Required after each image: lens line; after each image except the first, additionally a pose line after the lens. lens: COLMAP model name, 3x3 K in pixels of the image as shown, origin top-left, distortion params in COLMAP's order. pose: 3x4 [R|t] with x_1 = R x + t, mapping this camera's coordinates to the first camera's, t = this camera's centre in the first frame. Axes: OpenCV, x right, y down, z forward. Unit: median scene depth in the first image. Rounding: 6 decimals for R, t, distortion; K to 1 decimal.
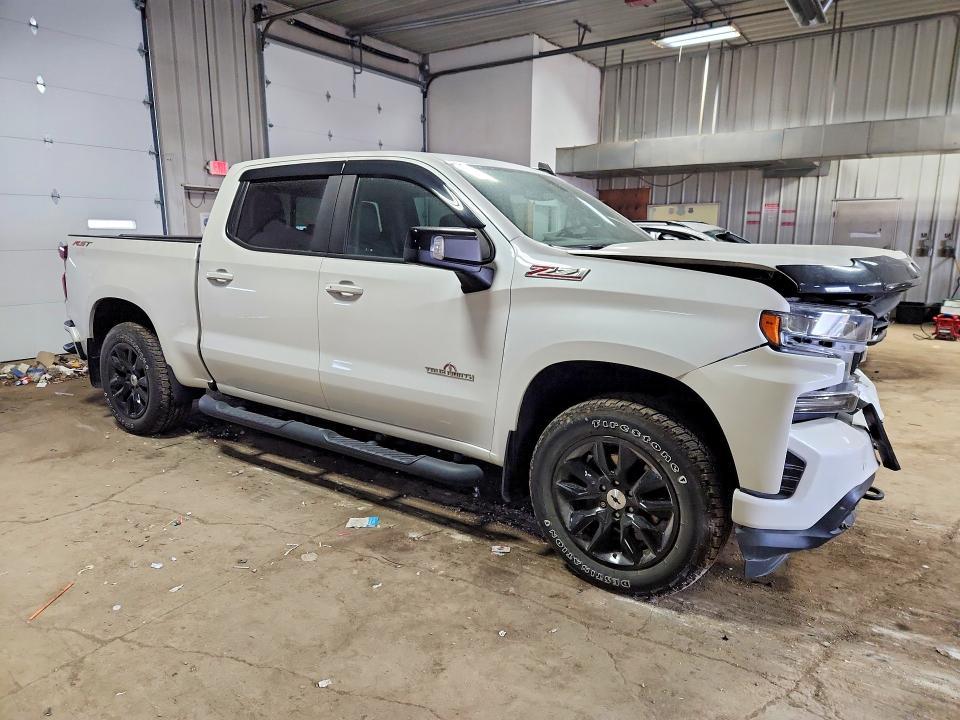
lens RADIAL K [[641.7, 0, 485.3], [0, 641.7, 357.4], [0, 0, 1]] dist [0.043918, -0.017422]
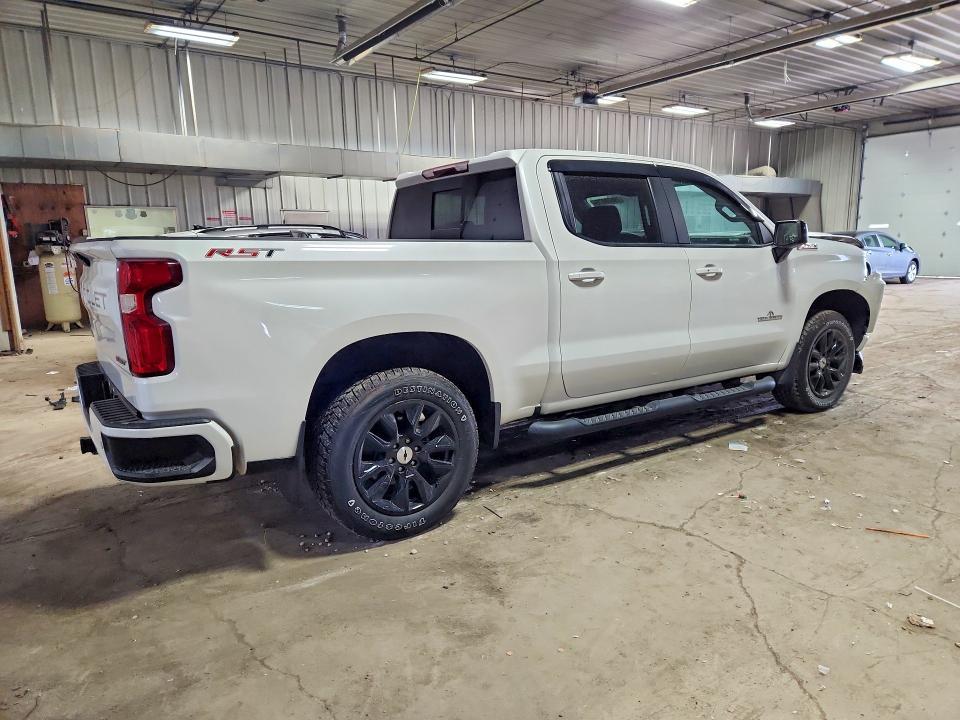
lens RADIAL K [[641.7, 0, 487.5], [0, 641.7, 357.8], [0, 0, 1]] dist [0.043918, -0.017422]
pose [[0.351736, -0.177201, 0.919174, -1.297304], [0.191228, 0.974815, 0.114751, -0.141258], [-0.916359, 0.135409, 0.376763, 0.793448]]
